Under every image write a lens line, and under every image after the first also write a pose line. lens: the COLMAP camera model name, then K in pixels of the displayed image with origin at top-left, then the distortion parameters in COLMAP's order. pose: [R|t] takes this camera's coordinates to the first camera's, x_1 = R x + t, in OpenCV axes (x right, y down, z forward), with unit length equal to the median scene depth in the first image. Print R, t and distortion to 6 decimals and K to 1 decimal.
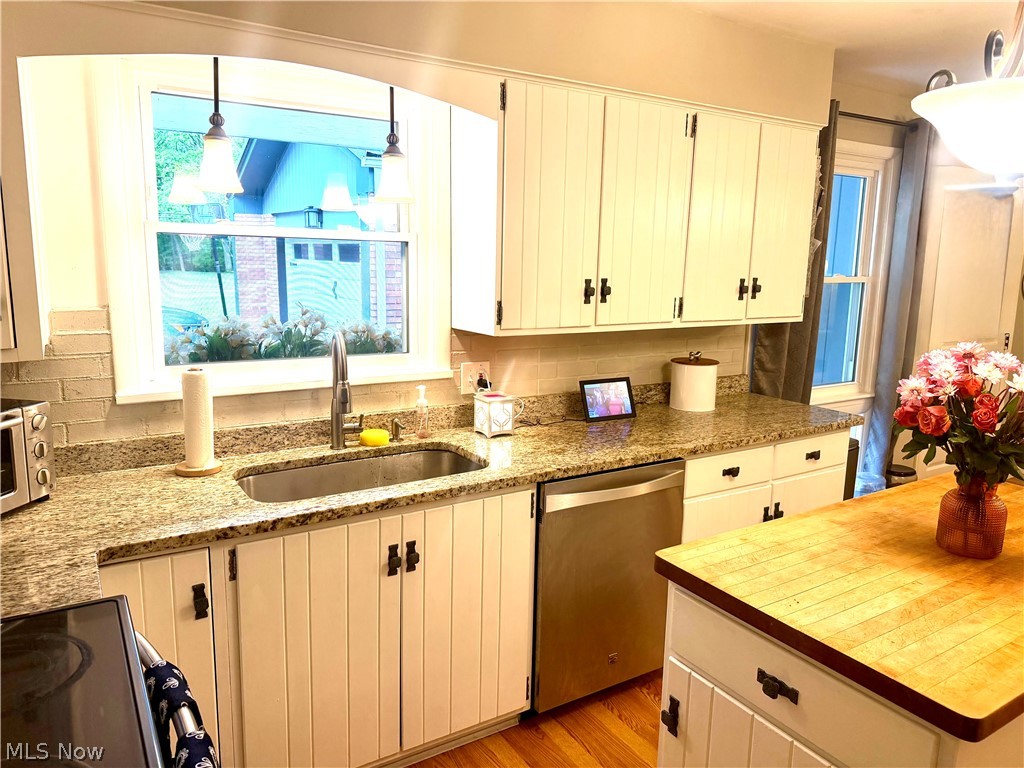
lens RADIAL K [[722.4, 0, 515.6], [0, 722.4, 377.7], [0, 0, 1]] dist [0.055323, -0.065240]
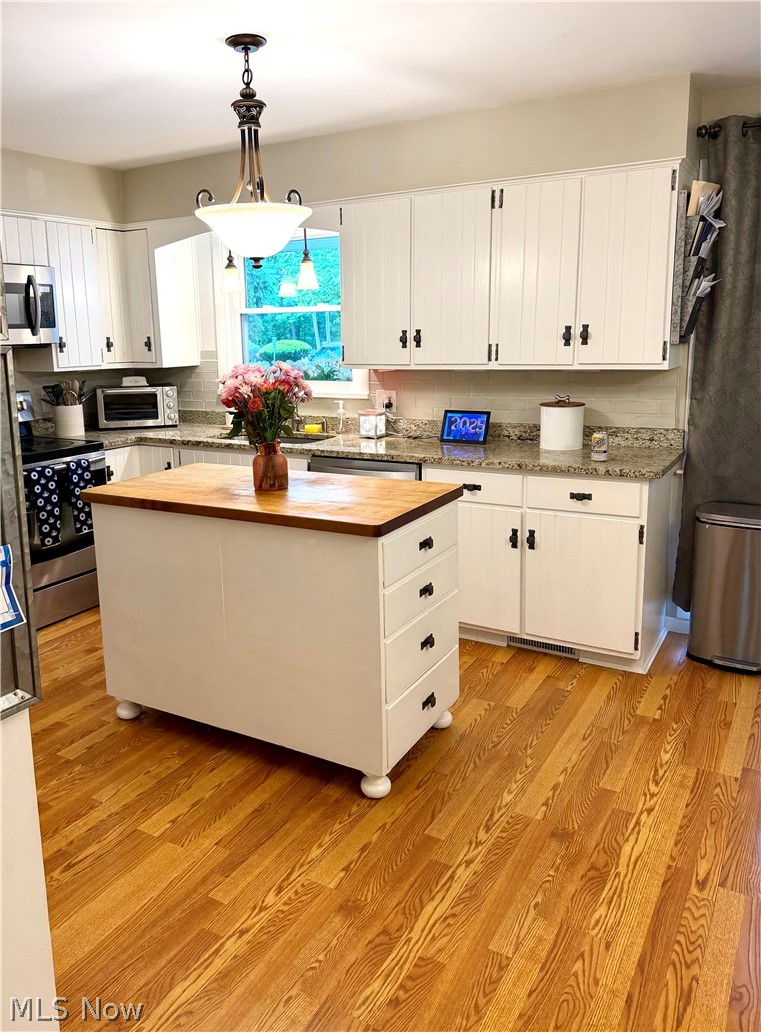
lens RADIAL K [[788.1, 0, 344.3], [0, 788.1, 487.2], [0, 0, 1]] dist [-0.006001, -0.015169]
pose [[0.441401, 0.145426, -0.885447, 1.481746], [-0.114816, 0.987822, 0.105003, 0.016897], [0.889934, 0.055315, 0.452722, 0.237148]]
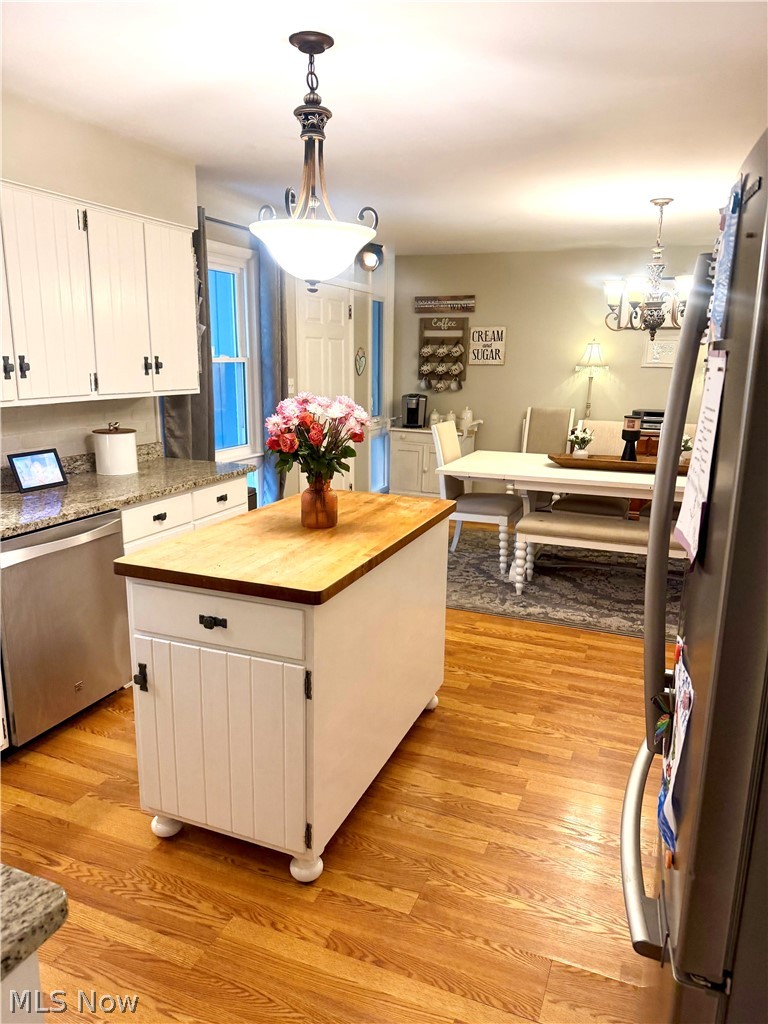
lens RADIAL K [[722.4, 0, 390.6], [0, 722.4, 513.6], [0, 0, 1]] dist [0.055323, -0.065240]
pose [[0.808524, -0.140197, 0.571519, -0.091722], [0.104595, 0.989979, 0.094878, 0.053596], [-0.579093, -0.016933, 0.815086, -0.231920]]
